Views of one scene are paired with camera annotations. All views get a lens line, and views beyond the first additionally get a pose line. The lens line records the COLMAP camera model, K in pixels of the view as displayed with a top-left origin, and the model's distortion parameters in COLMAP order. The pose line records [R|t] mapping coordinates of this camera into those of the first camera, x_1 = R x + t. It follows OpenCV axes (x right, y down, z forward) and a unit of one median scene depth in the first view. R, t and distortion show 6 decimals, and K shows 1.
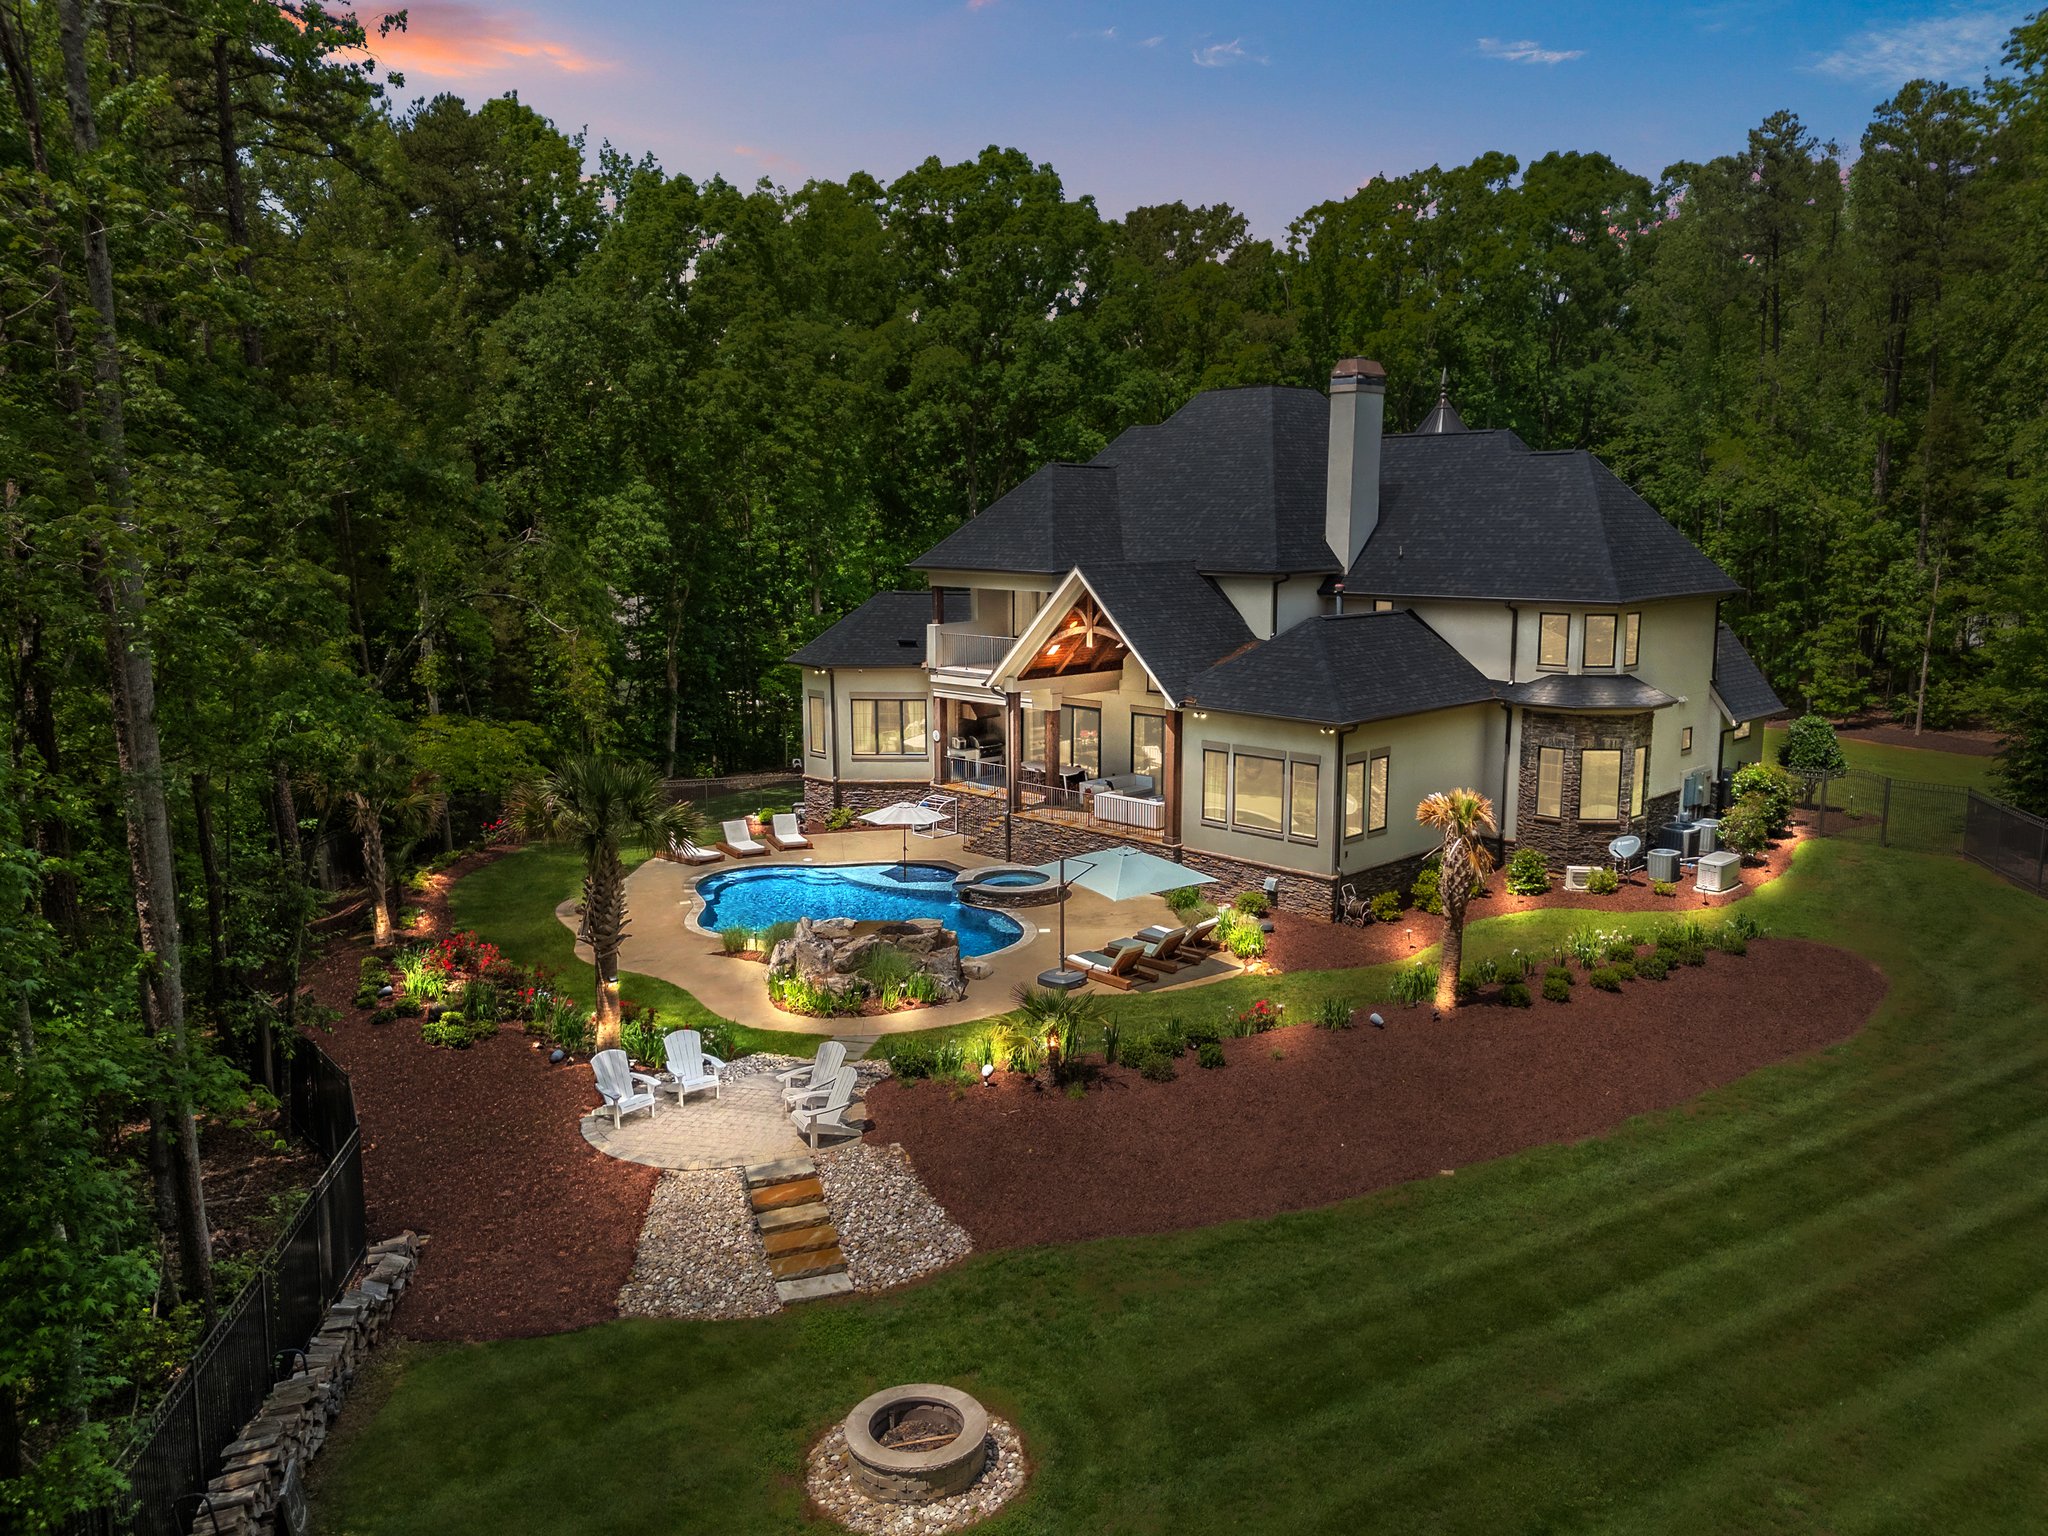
lens RADIAL K [[1492.0, 0, 1034.0], [0, 1492.0, 762.8], [0, 0, 1]] dist [0.087447, -0.102177]
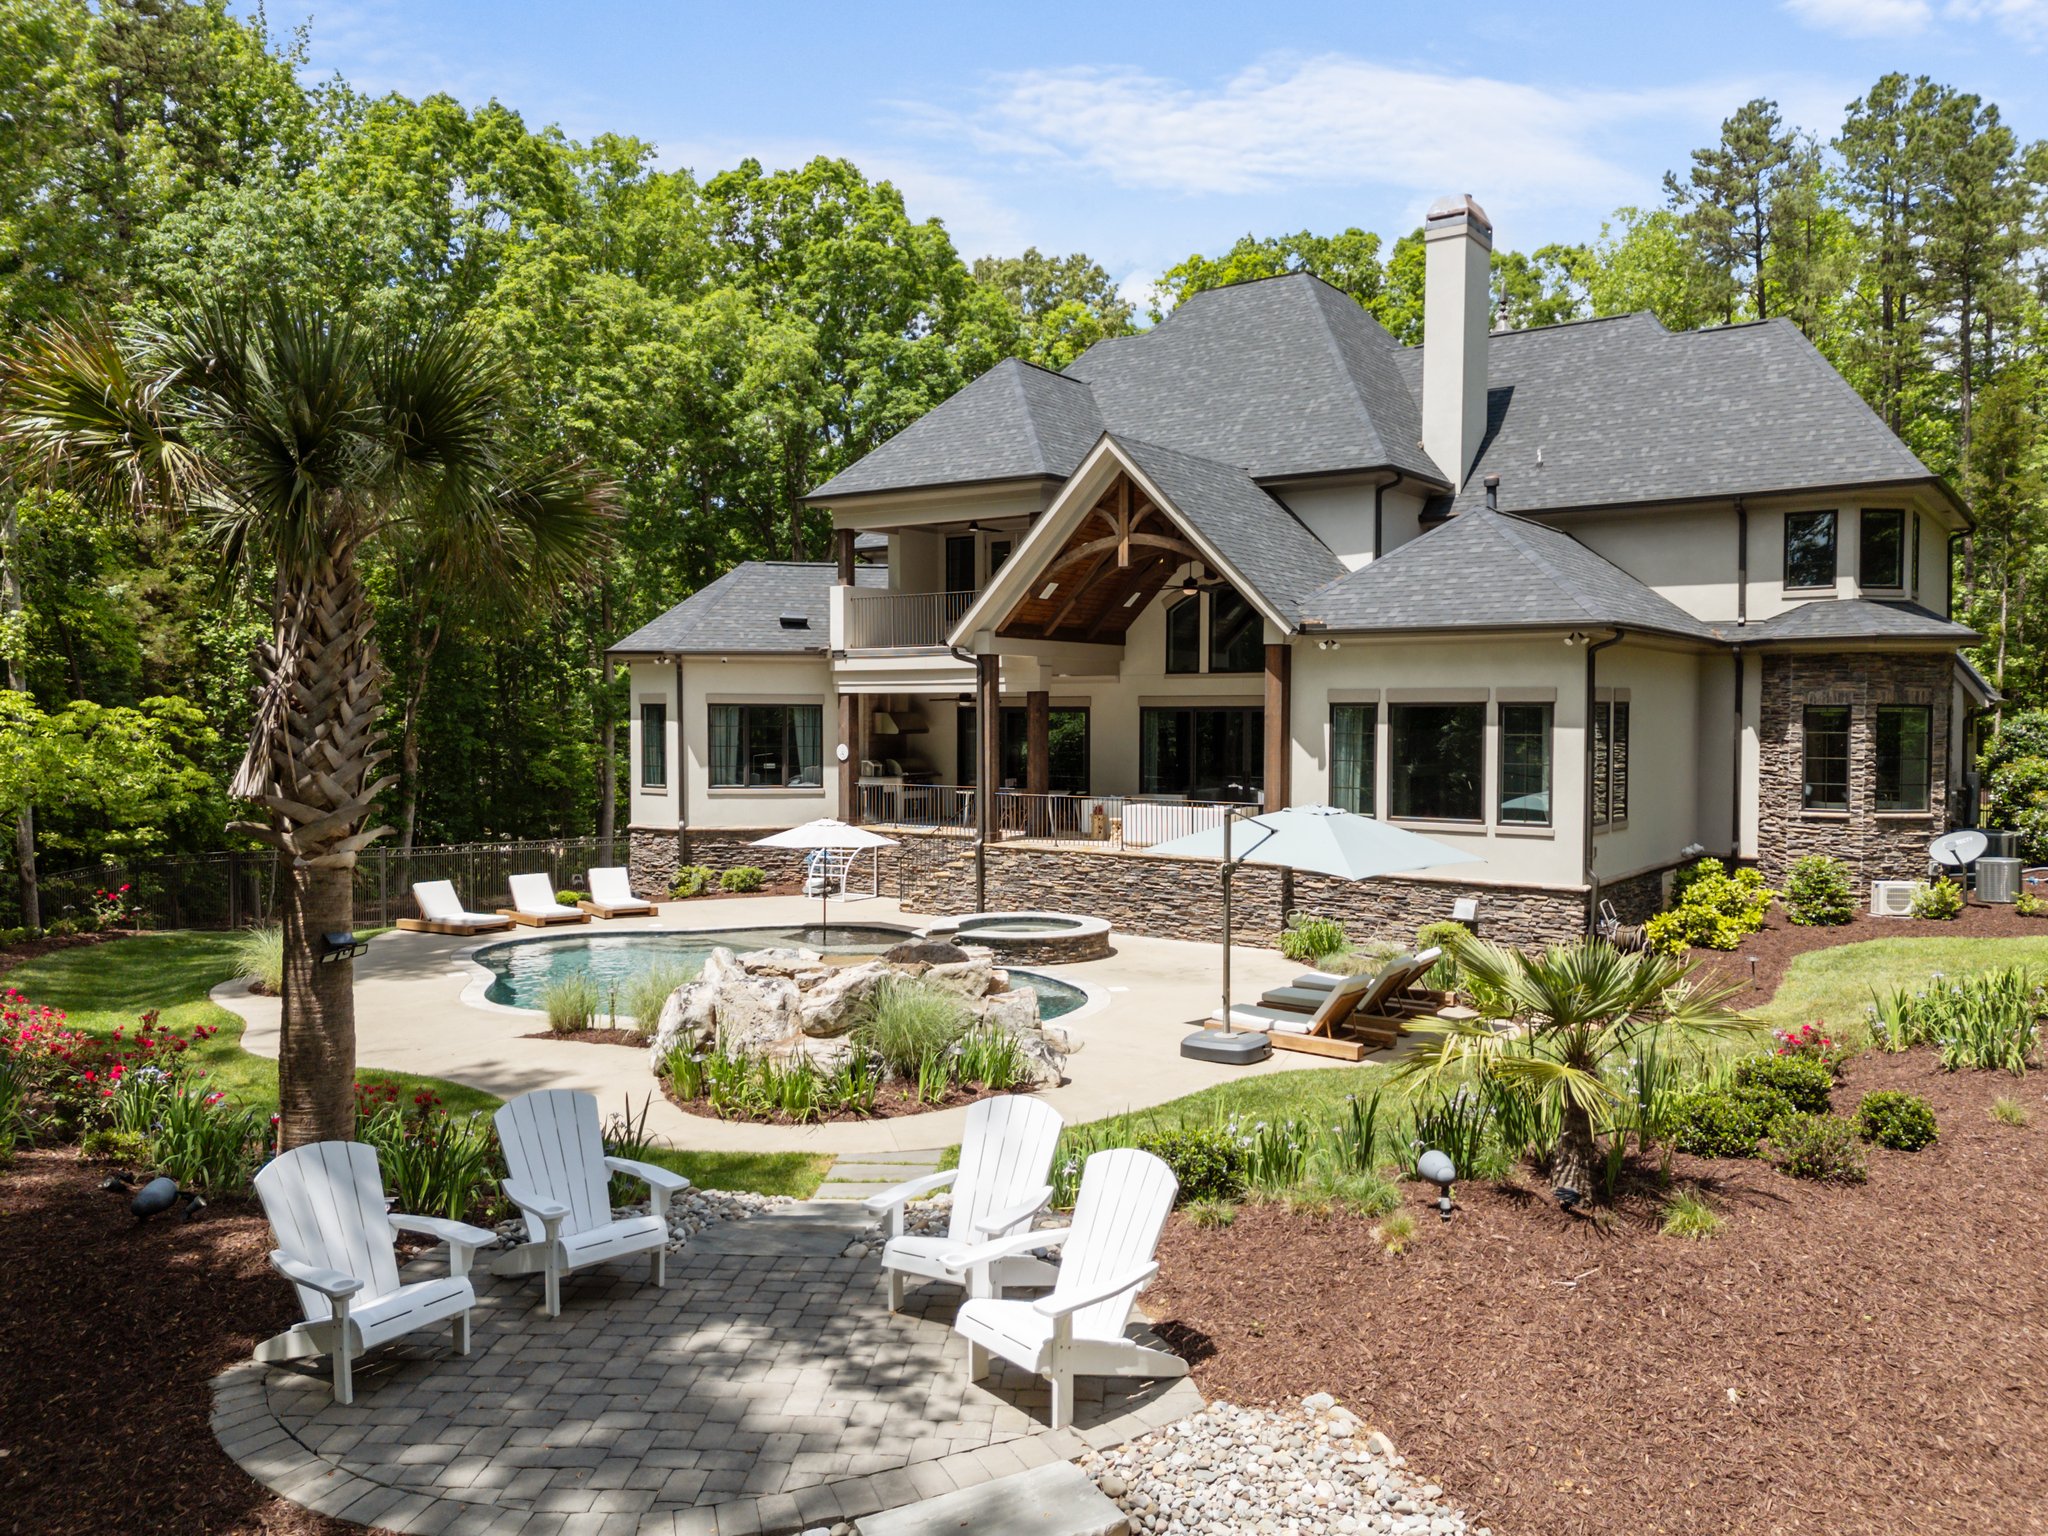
lens RADIAL K [[1513.3, 0, 1033.5], [0, 1513.3, 759.7], [0, 0, 1]] dist [0.125624, -0.192934]
pose [[0.986631, -0.001638, 0.162960, -0.095497], [0.023359, 0.991046, -0.131464, 0.079900], [-0.161286, 0.133513, 0.977835, 0.331916]]
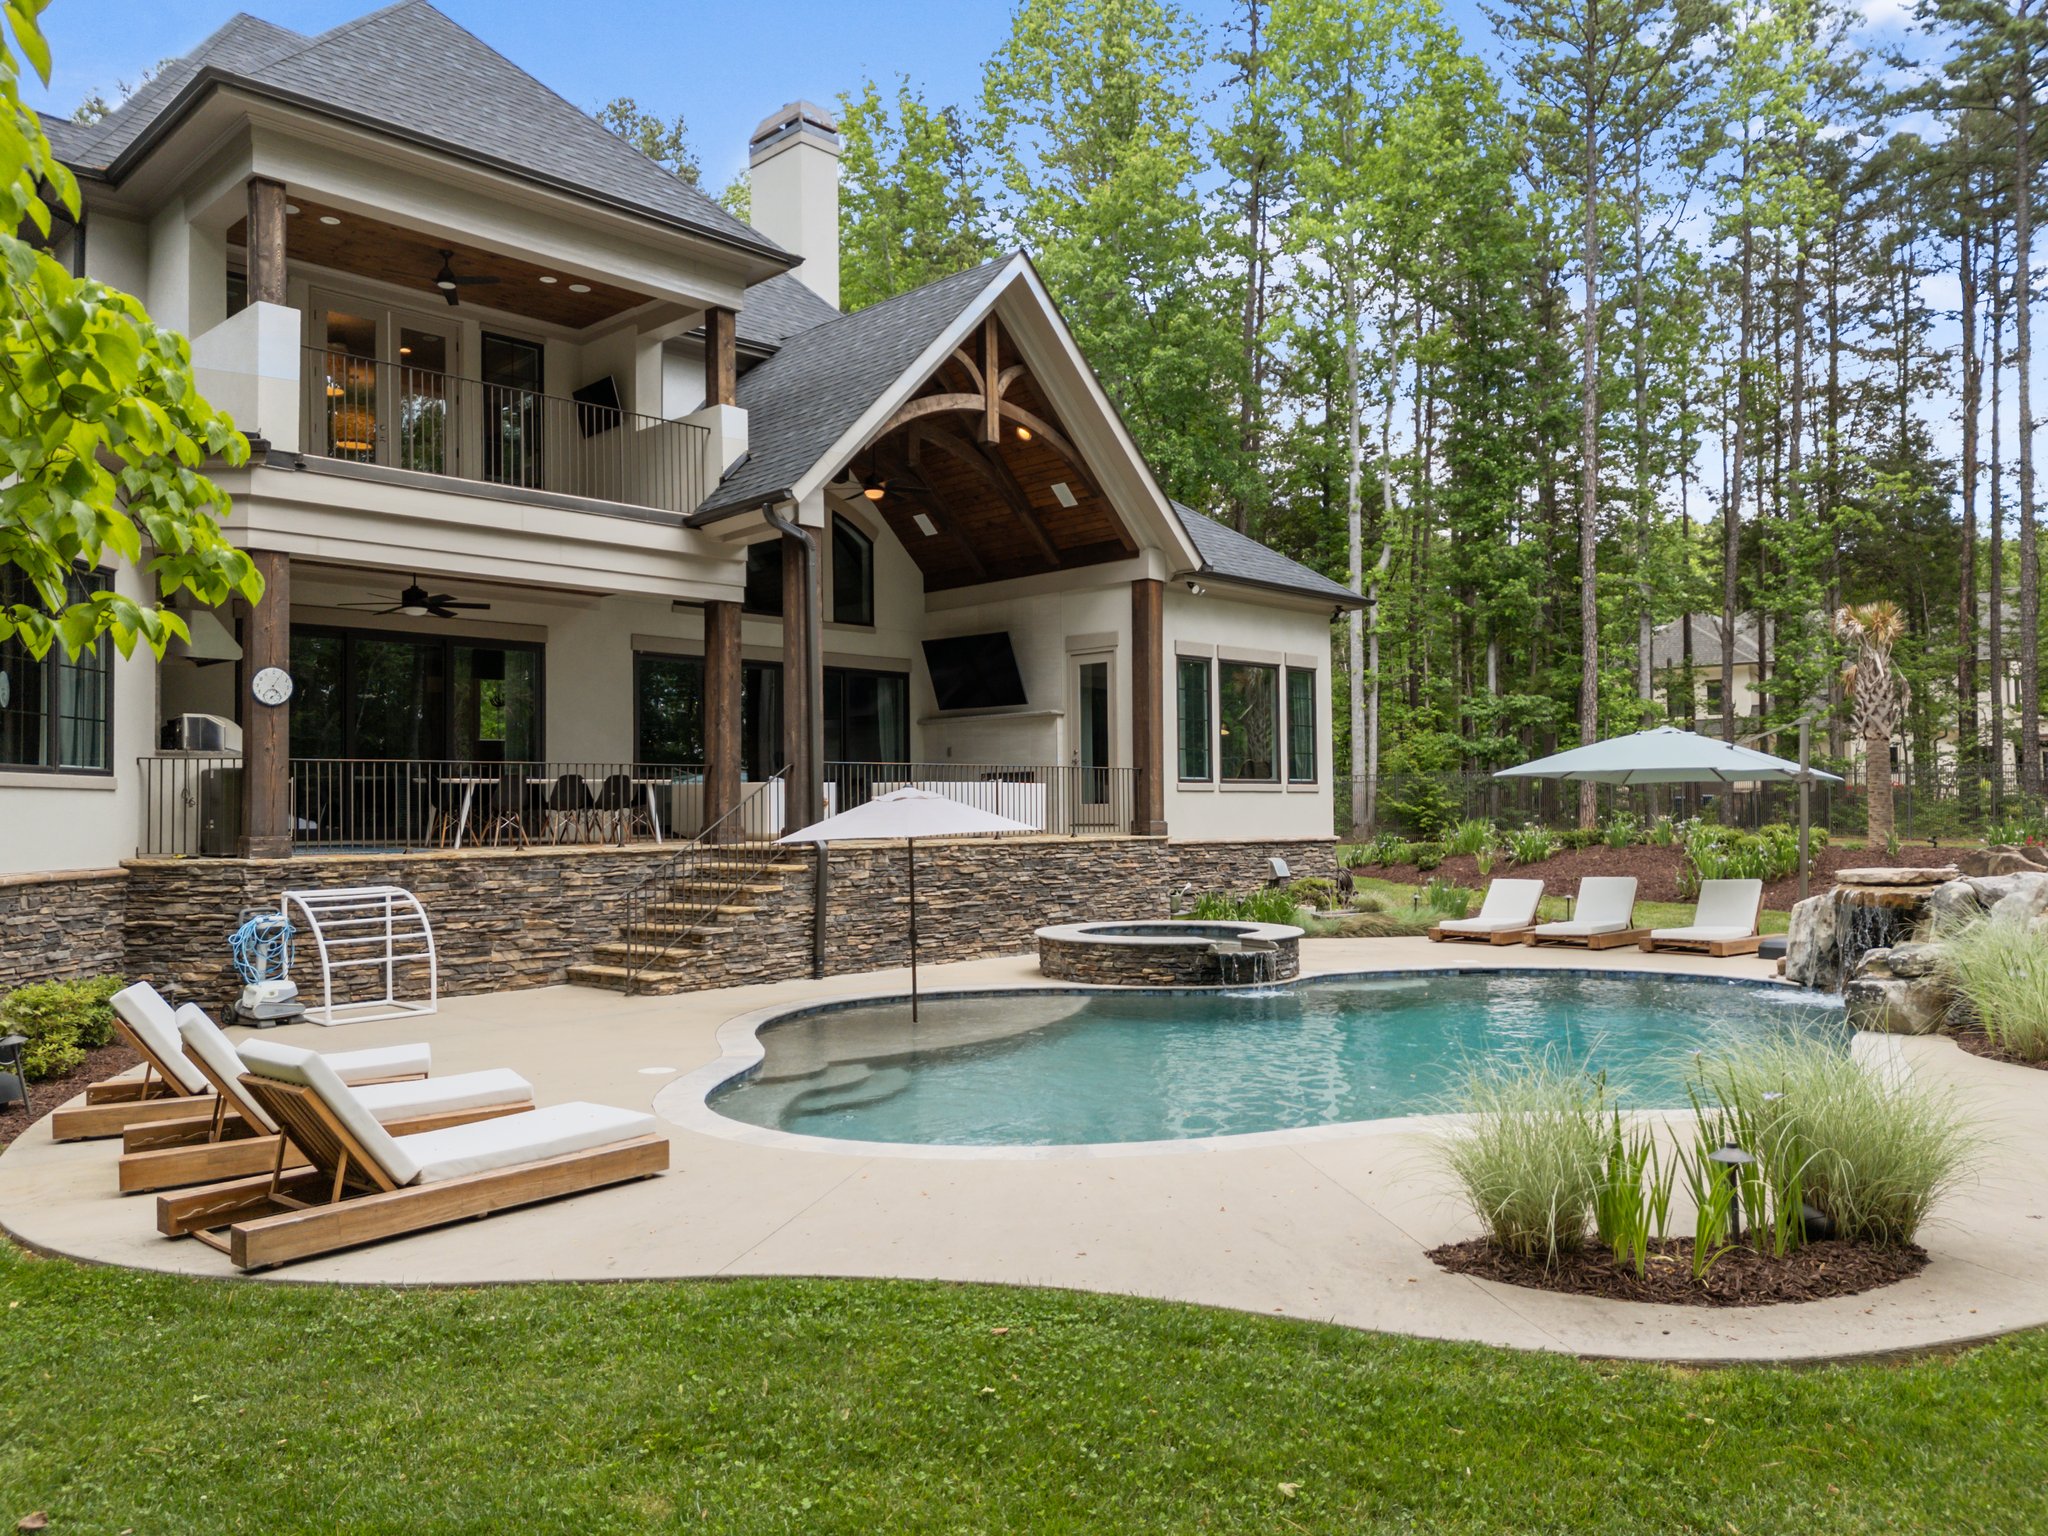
lens RADIAL K [[1492.0, 0, 1034.0], [0, 1492.0, 762.8], [0, 0, 1]] dist [0.087447, -0.102177]
pose [[-0.012253, 0.033684, 0.999357, -0.374534], [0.173555, 0.984335, -0.031050, 0.032588], [-0.984748, 0.173063, -0.017907, 0.895592]]
